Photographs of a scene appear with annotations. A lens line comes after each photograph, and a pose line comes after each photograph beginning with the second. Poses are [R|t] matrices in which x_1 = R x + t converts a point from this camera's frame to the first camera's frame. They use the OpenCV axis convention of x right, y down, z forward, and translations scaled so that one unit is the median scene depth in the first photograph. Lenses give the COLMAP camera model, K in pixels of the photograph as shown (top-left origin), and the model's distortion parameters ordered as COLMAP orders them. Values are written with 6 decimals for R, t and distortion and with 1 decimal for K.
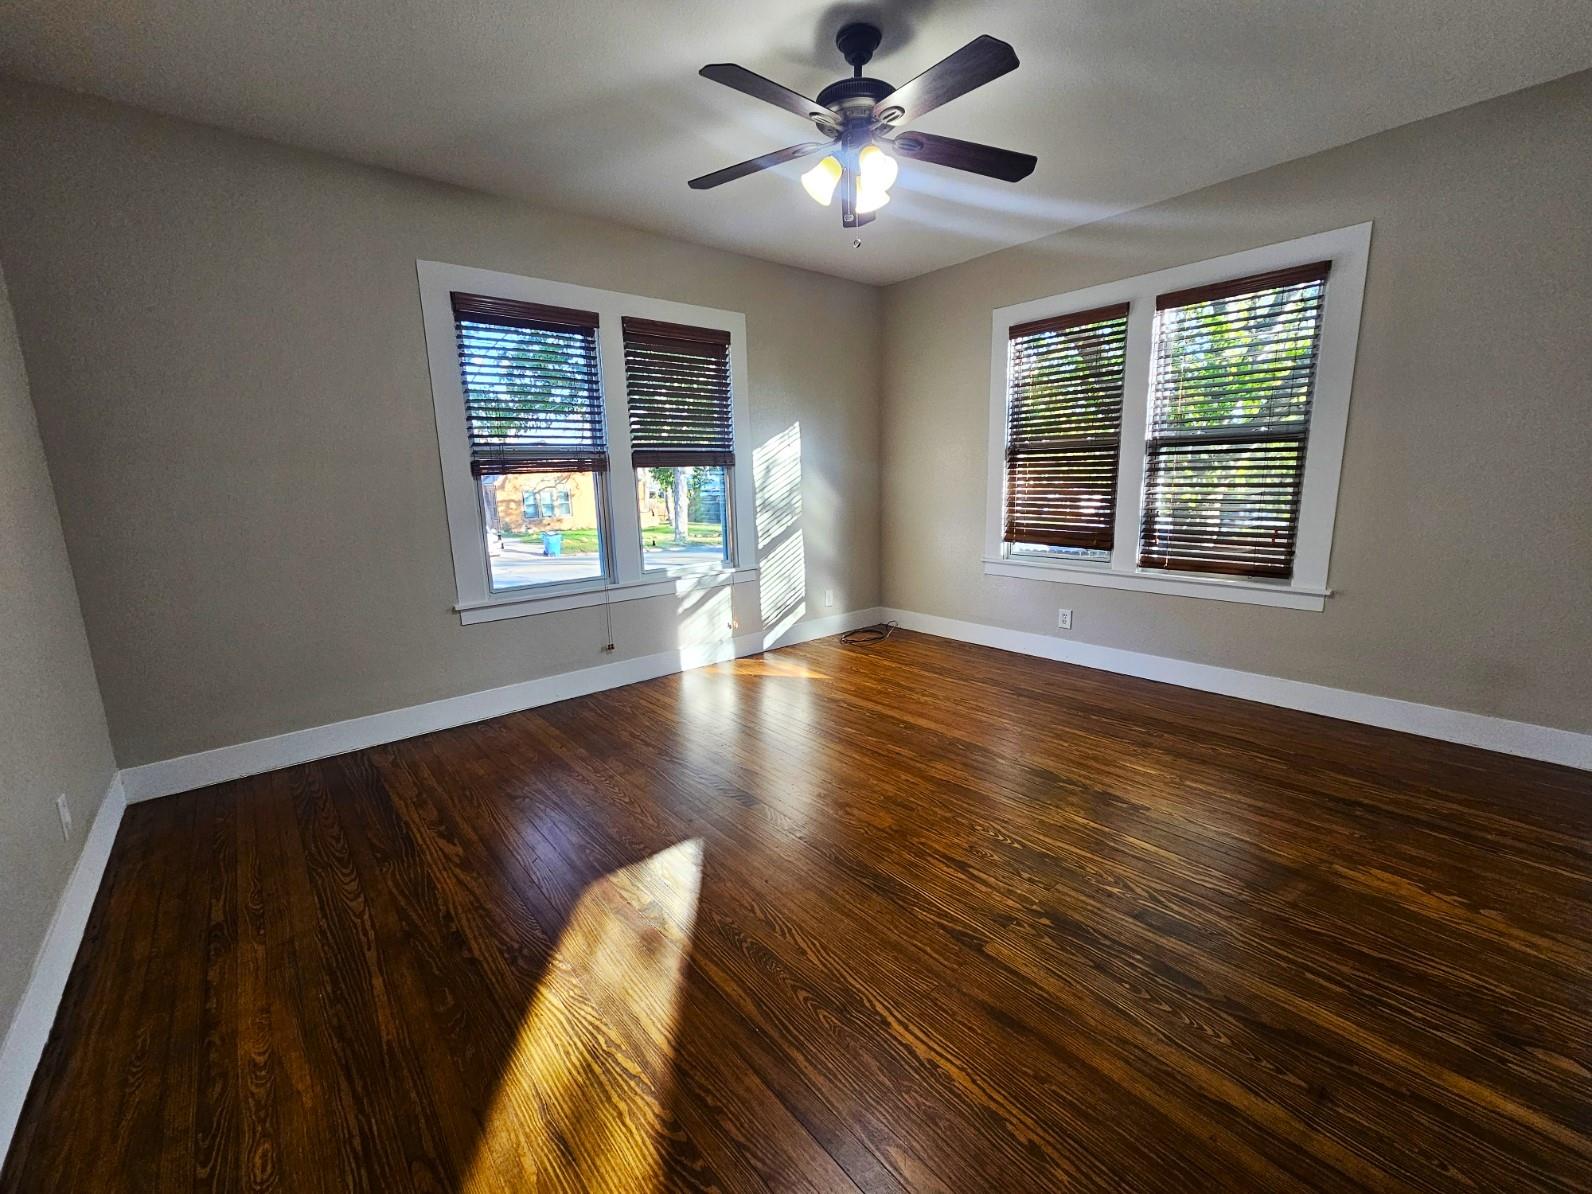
lens RADIAL K [[640.3, 0, 793.9], [0, 640.3, 599.0], [0, 0, 1]] dist [-0.001009, 0.000134]
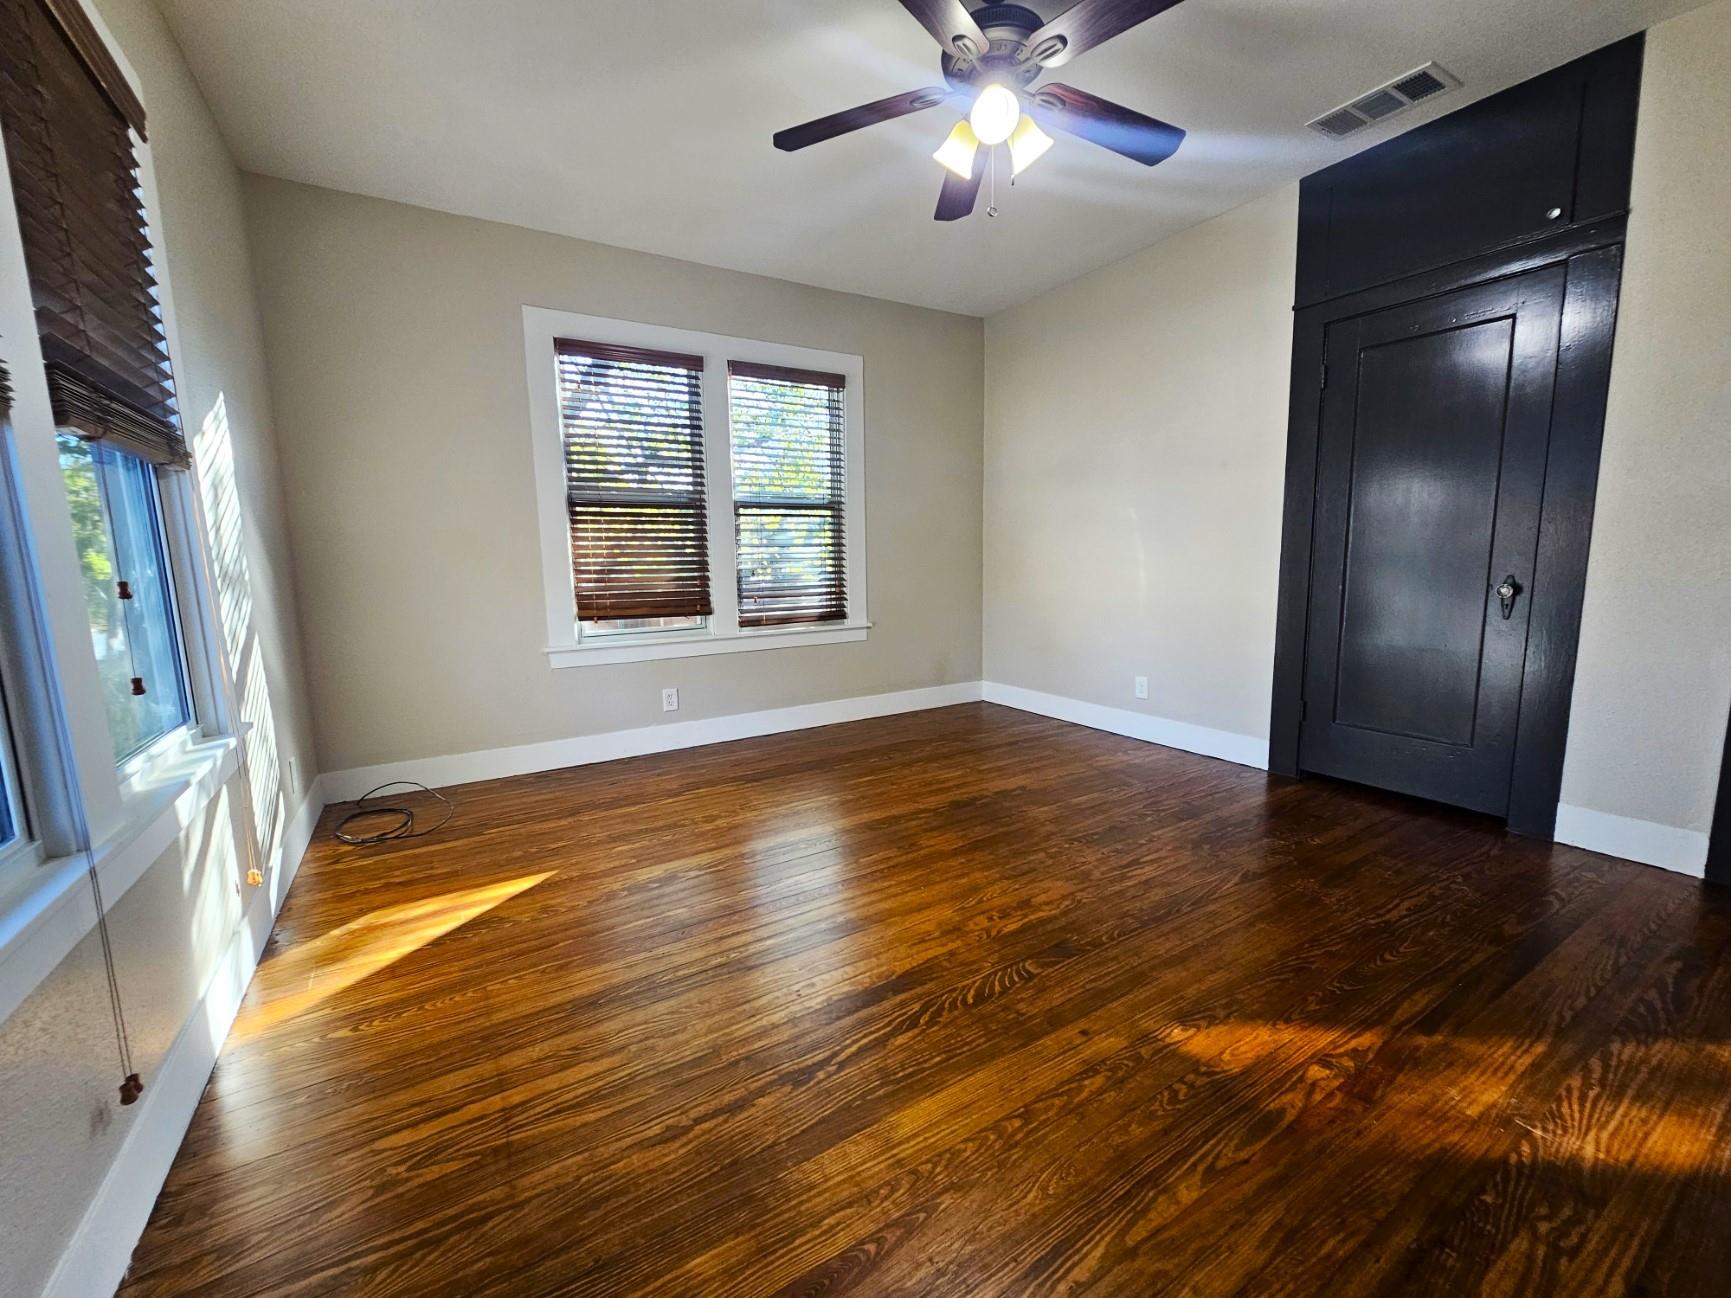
lens RADIAL K [[696.2, 0, 856.4], [0, 696.2, 654.2], [0, 0, 1]] dist [-0.001009, 0.000134]
pose [[0.171818, -0.120046, 0.977787, -0.512582], [0.201412, 0.975862, 0.084418, -0.066717], [-0.964319, 0.182433, 0.191849, 0.648762]]
